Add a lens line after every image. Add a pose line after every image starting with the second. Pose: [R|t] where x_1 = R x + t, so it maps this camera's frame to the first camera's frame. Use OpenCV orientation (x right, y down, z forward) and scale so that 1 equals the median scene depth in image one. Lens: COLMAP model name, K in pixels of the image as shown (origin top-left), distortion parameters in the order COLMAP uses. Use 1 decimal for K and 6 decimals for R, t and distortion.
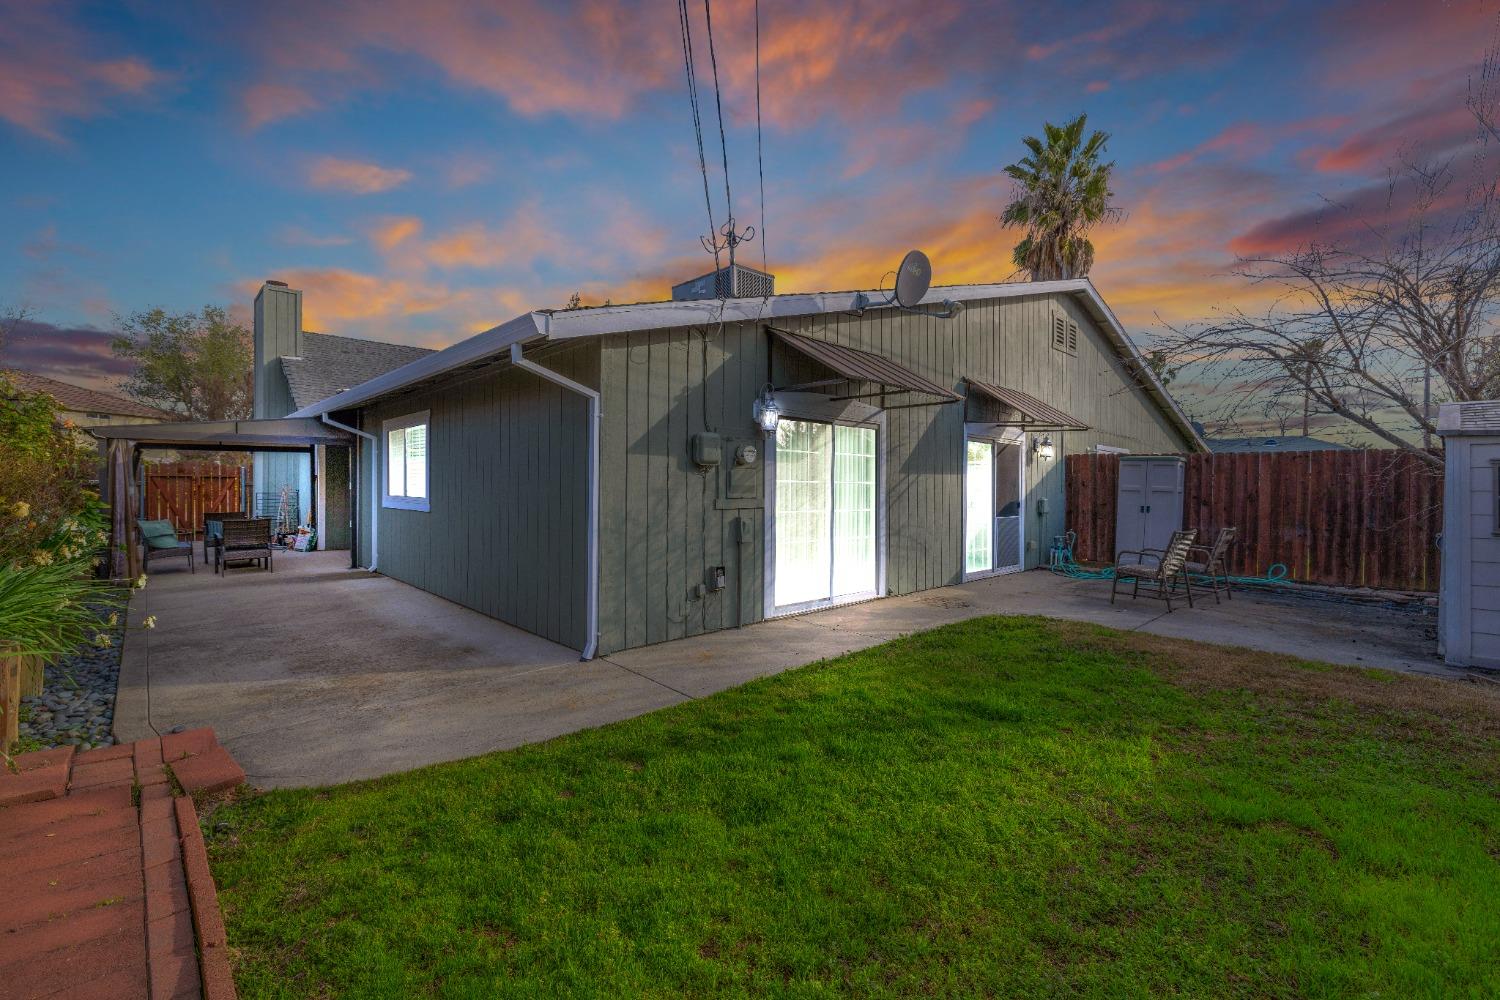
lens RADIAL K [[635.3, 0, 744.0], [0, 635.3, 492.1], [0, 0, 1]] dist [0.000172, 0.000427]
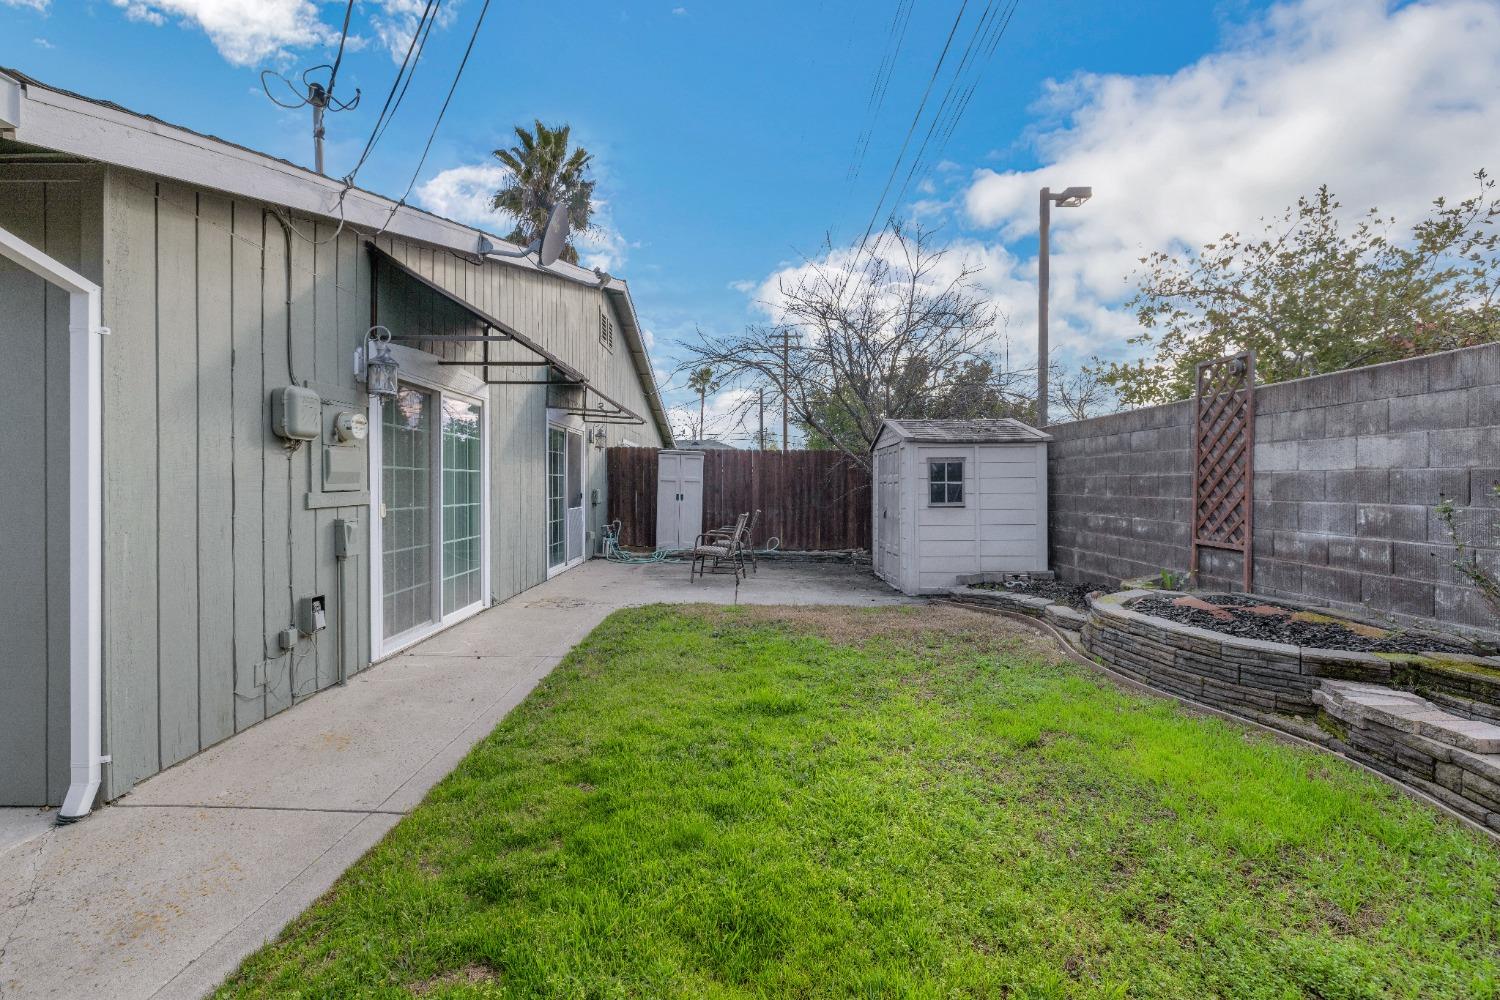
lens RADIAL K [[635.3, 0, 744.0], [0, 635.3, 492.1], [0, 0, 1]] dist [0.000172, 0.000427]
pose [[0.682078, -0.015352, 0.731118, -0.213032], [0.005622, 0.999860, 0.015751, 0.002544], [-0.731258, -0.006633, 0.682069, 0.236708]]
